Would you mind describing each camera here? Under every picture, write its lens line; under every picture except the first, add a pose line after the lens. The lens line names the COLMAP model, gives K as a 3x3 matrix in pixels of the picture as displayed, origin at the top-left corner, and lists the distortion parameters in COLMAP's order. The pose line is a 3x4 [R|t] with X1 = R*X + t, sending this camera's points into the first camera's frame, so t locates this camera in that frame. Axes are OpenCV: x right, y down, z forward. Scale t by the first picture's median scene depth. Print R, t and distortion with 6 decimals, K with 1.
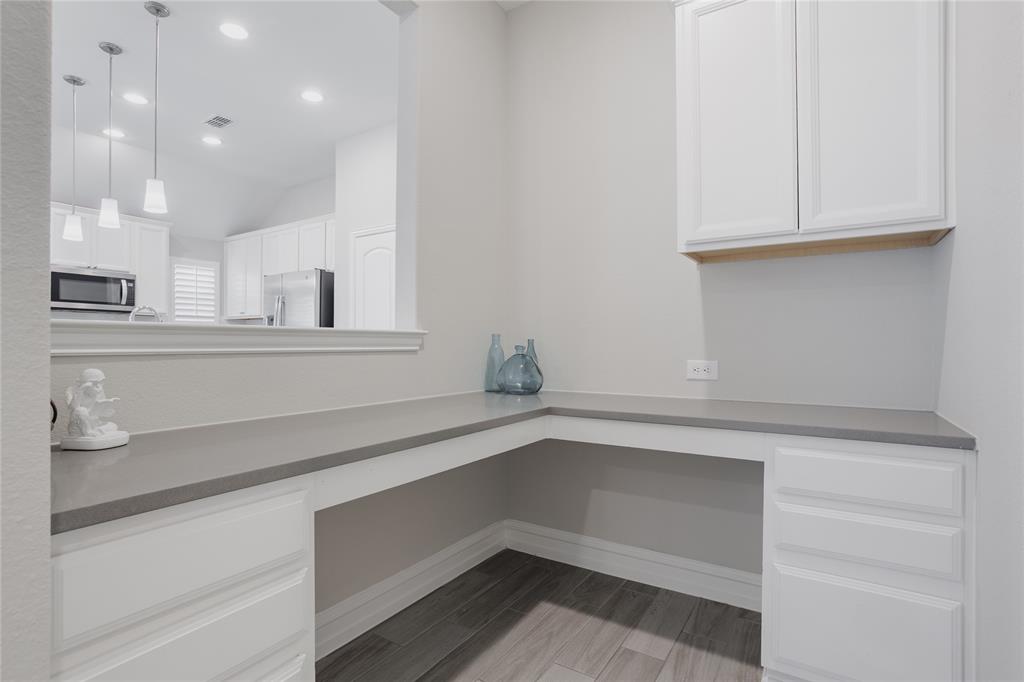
lens RADIAL K [[509.2, 0, 499.9], [0, 509.2, 338.3], [0, 0, 1]] dist [0.000283, 0.000137]
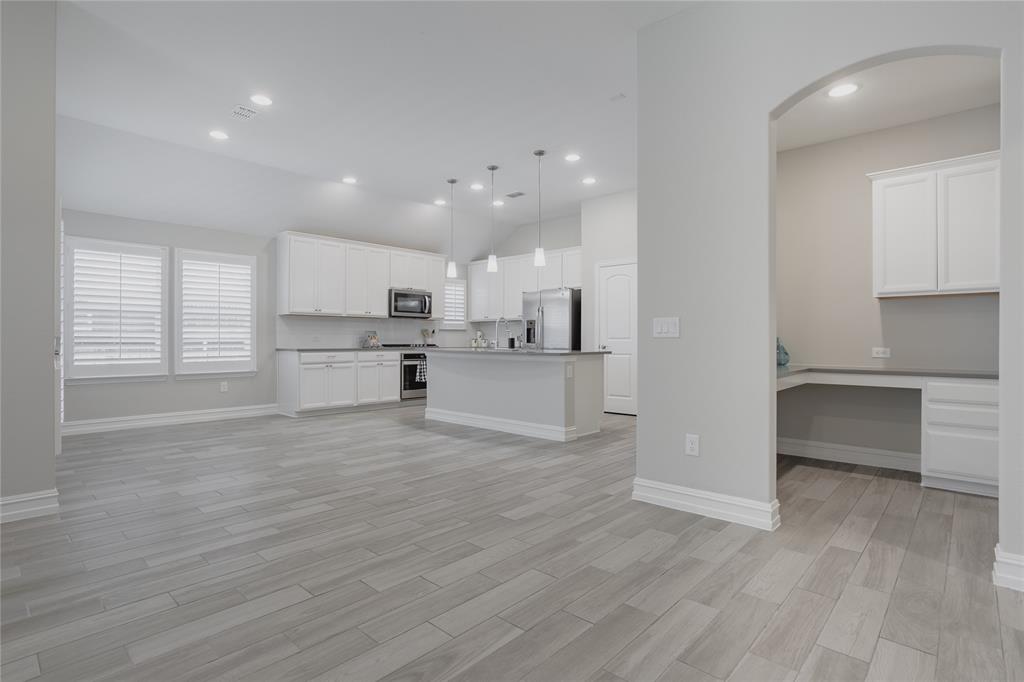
lens RADIAL K [[516.0, 0, 500.8], [0, 516.0, 336.8], [0, 0, 1]] dist [-0.062212, 0.034280]
pose [[0.986169, 0.001392, -0.165736, -0.404317], [-0.000790, 0.999993, 0.003697, -0.002985], [0.165740, -0.003515, 0.986163, -0.642006]]
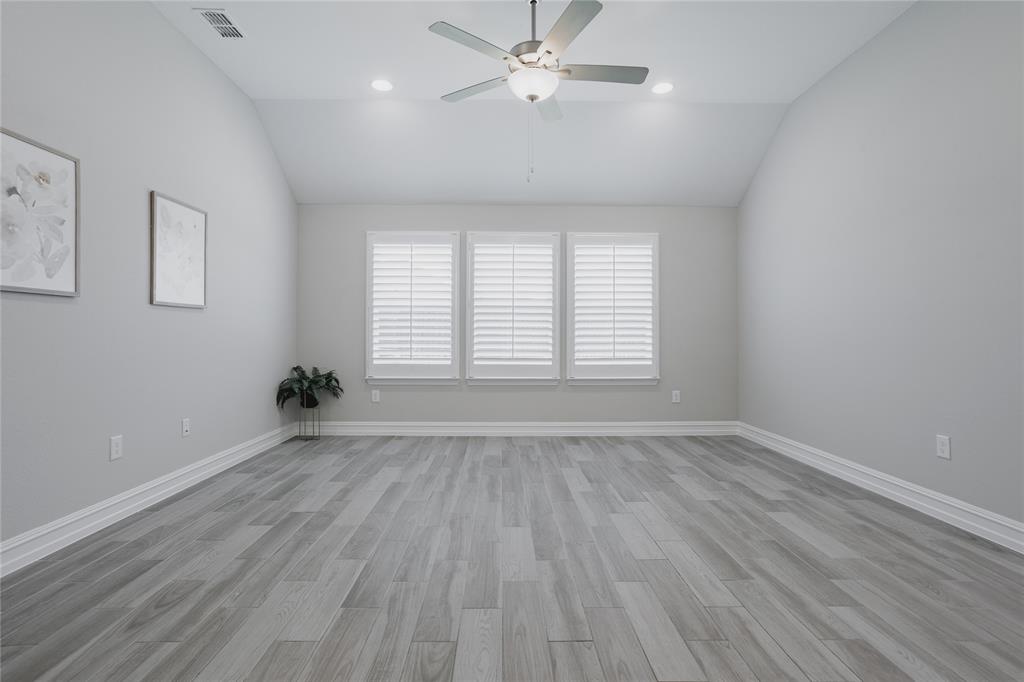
lens RADIAL K [[490.3, 0, 509.9], [0, 490.3, 333.5], [0, 0, 1]] dist [-0.049064, 0.034081]
pose [[-0.823056, -0.006039, -0.567928, -0.373029], [0.003105, 0.999881, -0.015132, 0.004217], [0.567952, -0.014218, -0.822939, 0.092069]]
